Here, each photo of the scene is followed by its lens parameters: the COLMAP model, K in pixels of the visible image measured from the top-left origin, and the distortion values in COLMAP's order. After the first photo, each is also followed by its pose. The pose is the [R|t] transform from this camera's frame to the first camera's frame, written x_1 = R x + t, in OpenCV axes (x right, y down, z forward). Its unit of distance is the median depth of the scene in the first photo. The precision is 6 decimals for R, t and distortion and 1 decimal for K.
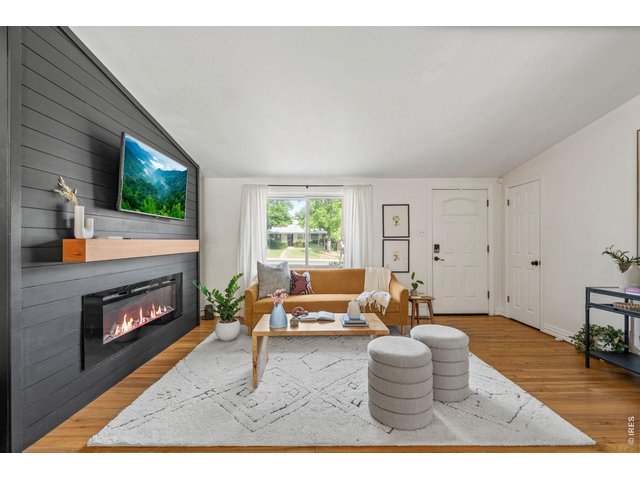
lens RADIAL K [[284.0, 0, 316.9], [0, 284.0, 238.3], [0, 0, 1]] dist [0.000807, -0.001253]
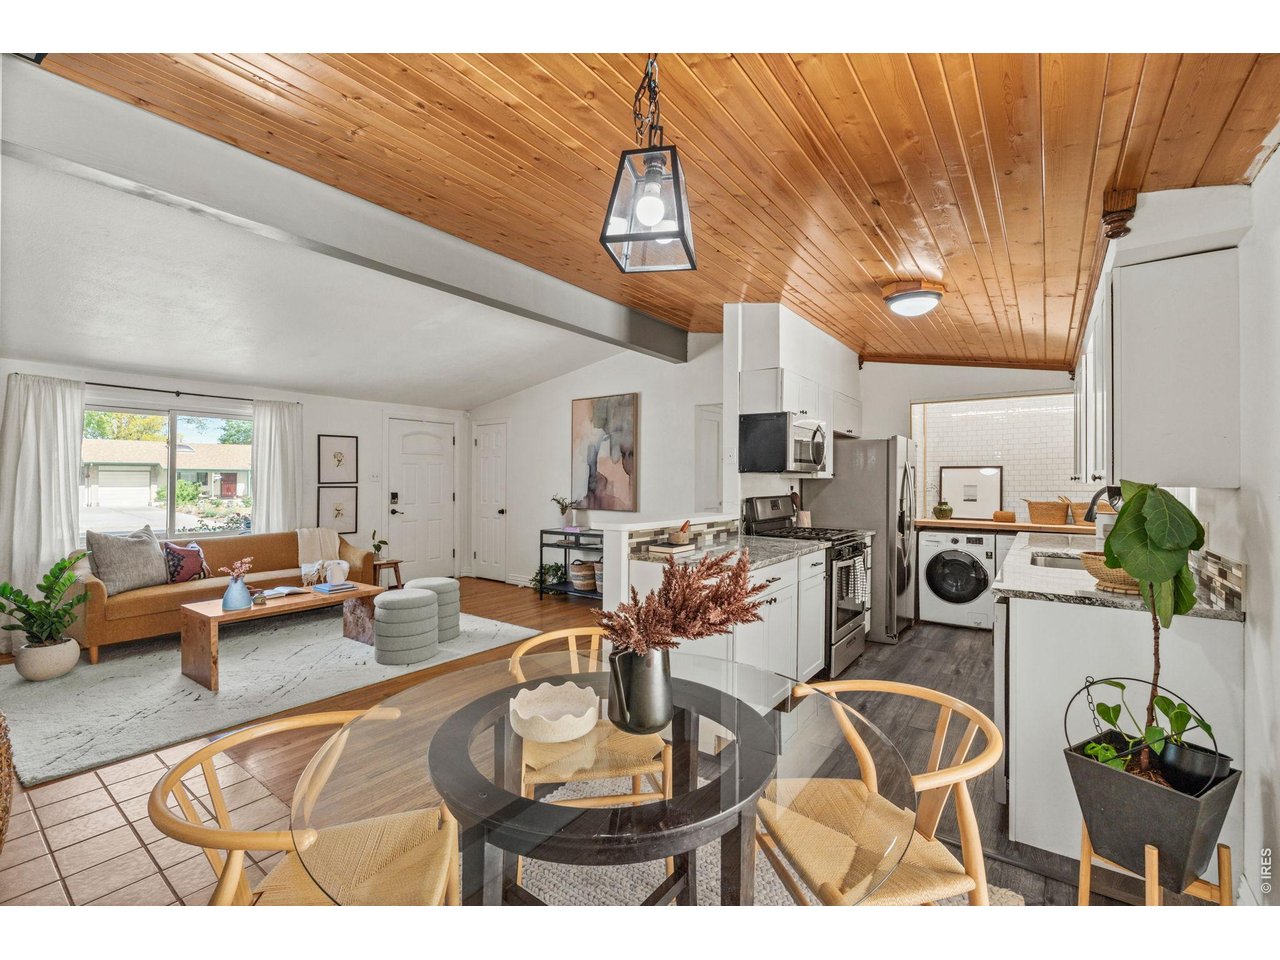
lens RADIAL K [[567.9, 0, 631.3], [0, 567.9, 470.4], [0, 0, 1]] dist [0.000807, -0.001253]
pose [[0.614626, 0.014426, 0.788687, -0.504324], [-0.010138, 0.999895, -0.010388, -0.037658], [-0.788754, -0.001611, 0.614707, -0.550111]]
